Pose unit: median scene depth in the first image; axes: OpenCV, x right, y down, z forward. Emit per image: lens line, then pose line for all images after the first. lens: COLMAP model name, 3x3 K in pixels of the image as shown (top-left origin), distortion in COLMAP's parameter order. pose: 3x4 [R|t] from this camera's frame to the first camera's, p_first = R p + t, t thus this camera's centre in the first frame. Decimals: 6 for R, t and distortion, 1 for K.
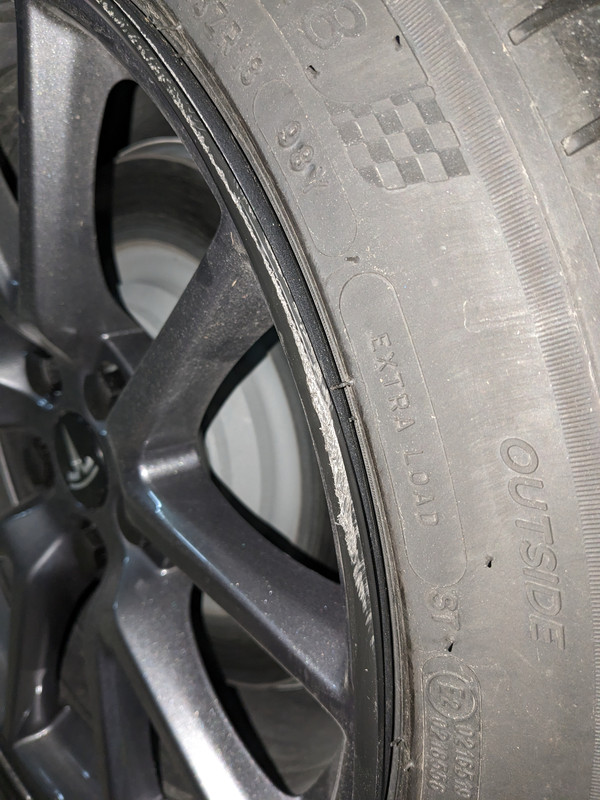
lens RADIAL K [[649.1, 0, 303.8], [0, 649.1, 394.8], [0, 0, 1]] dist [-0.022327, -0.033353]
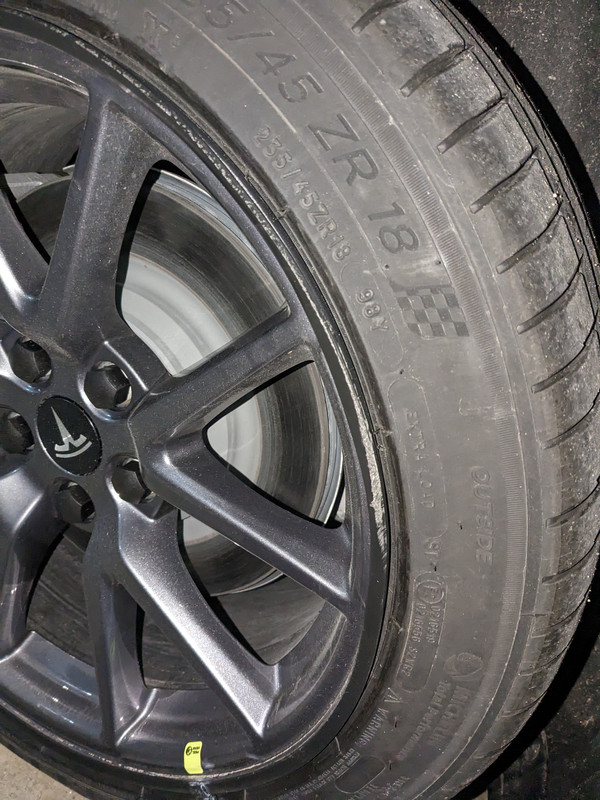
lens RADIAL K [[649.1, 0, 296.8], [0, 649.1, 404.1], [0, 0, 1]] dist [-0.022327, -0.033353]
pose [[0.960751, -0.024345, 0.276342, -0.641269], [-0.018683, 0.988202, 0.152012, -0.351294], [-0.276783, -0.151209, 0.948961, -0.597566]]
